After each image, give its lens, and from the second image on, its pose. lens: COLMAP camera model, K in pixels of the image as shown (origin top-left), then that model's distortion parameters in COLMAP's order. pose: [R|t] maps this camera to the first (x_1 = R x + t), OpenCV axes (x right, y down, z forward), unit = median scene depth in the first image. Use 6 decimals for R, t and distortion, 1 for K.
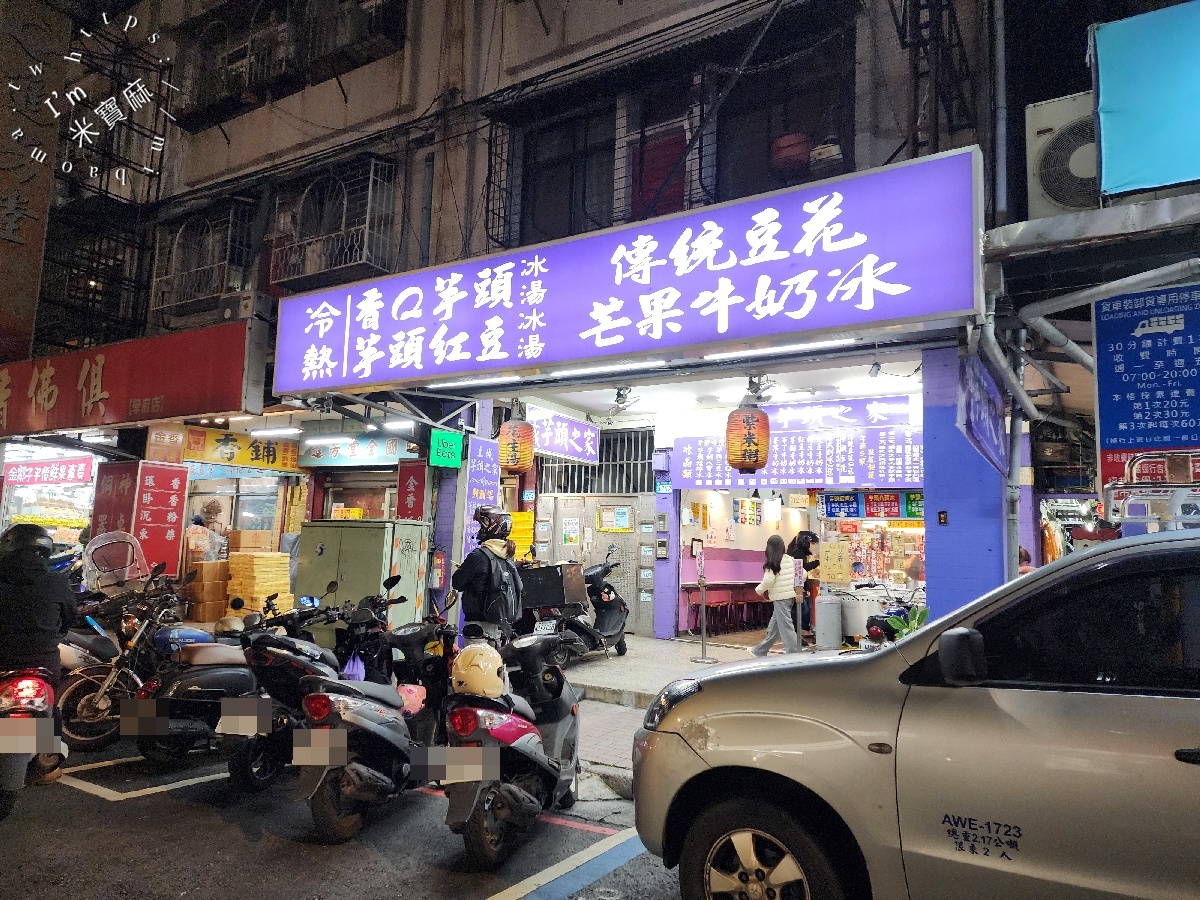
lens RADIAL K [[804.6, 0, 596.2], [0, 804.6, 449.2], [0, 0, 1]] dist [0.057225, -0.031299]
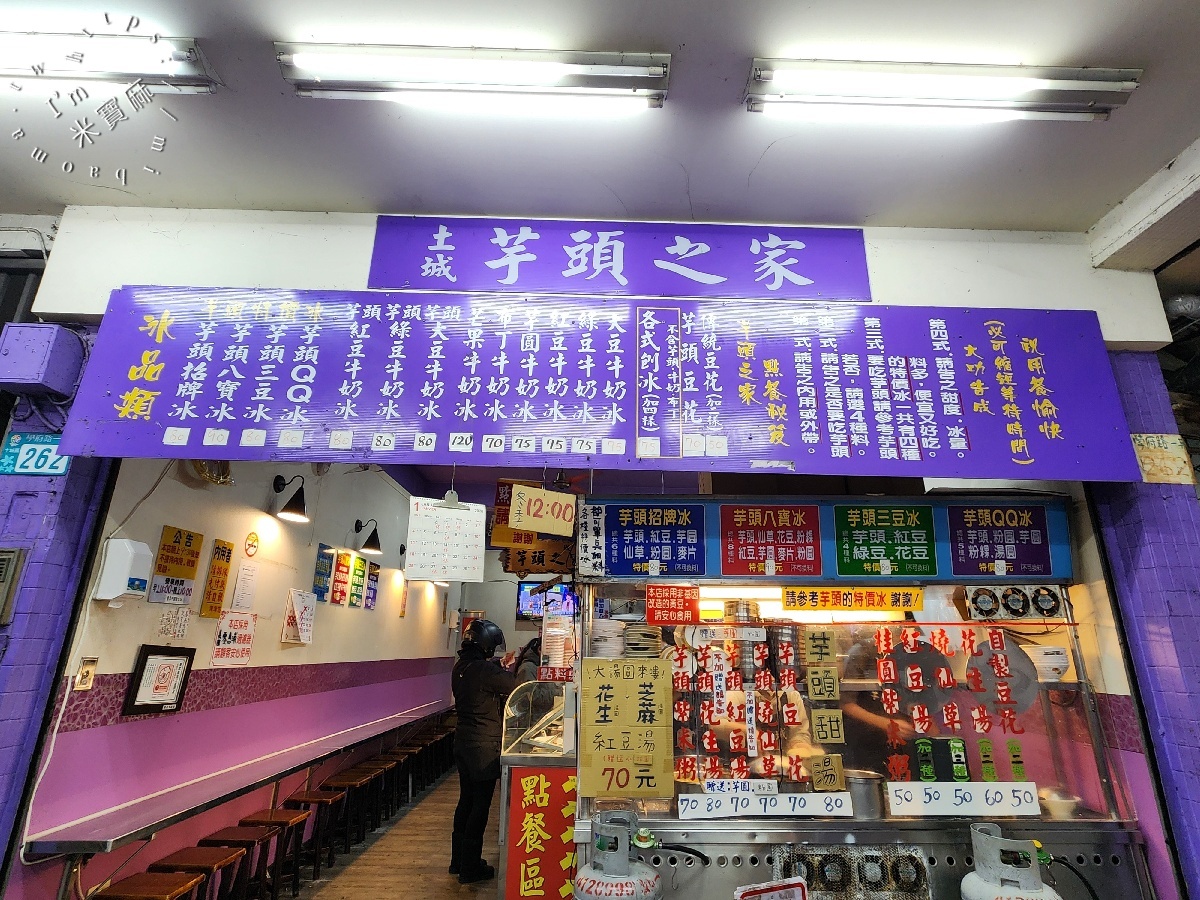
lens RADIAL K [[615.1, 0, 594.8], [0, 615.1, 449.2], [0, 0, 1]] dist [-0.002994, 0.003894]
pose [[0.849373, 0.144557, 0.507611, 0.152261], [-0.052808, 0.980211, -0.190780, 0.083271], [-0.525145, 0.135237, 0.840199, 0.803192]]
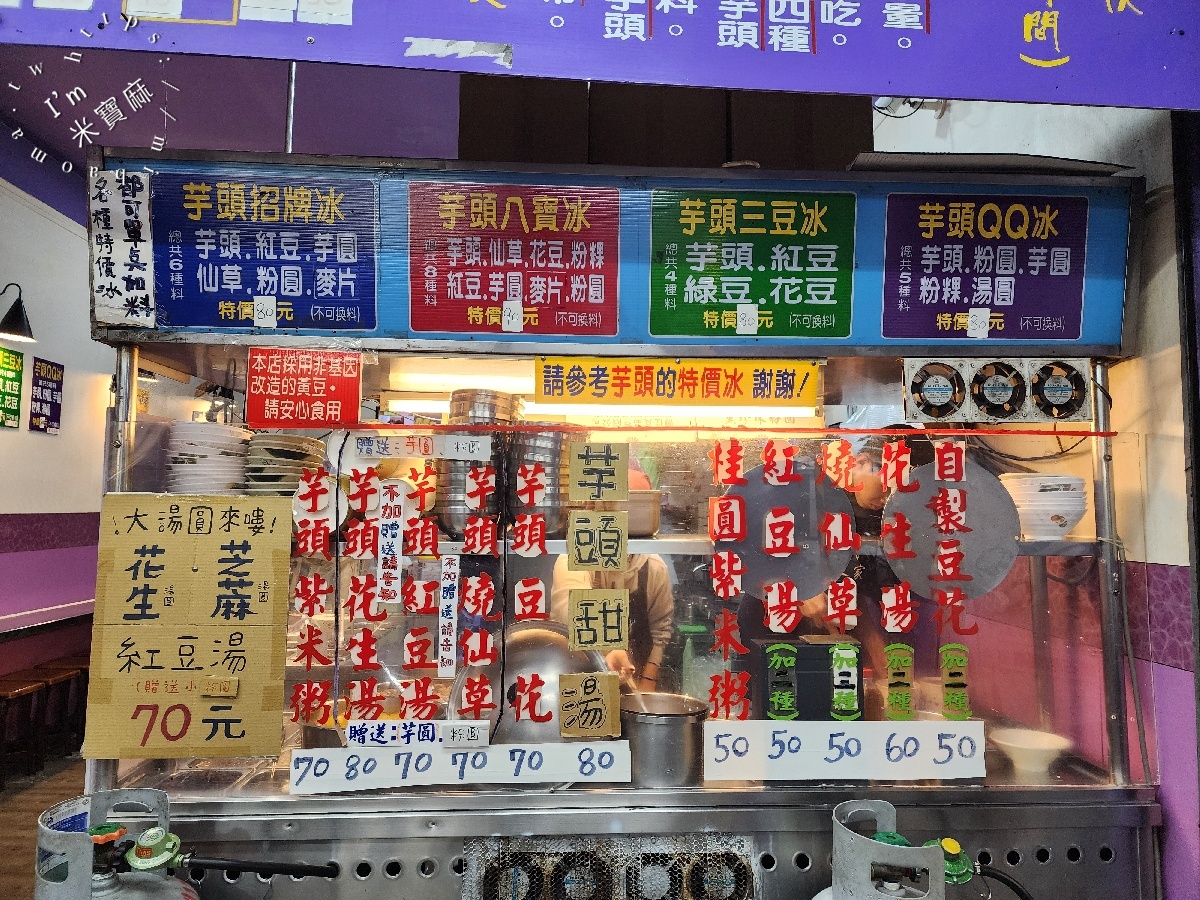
lens RADIAL K [[804.6, 0, 598.7], [0, 804.6, 427.6], [0, 0, 1]] dist [0.057225, -0.031299]
pose [[0.822606, 0.037920, 0.567346, 0.271227], [-0.061296, 0.997873, 0.022178, 0.096284], [-0.565298, -0.053020, 0.823181, 0.840297]]
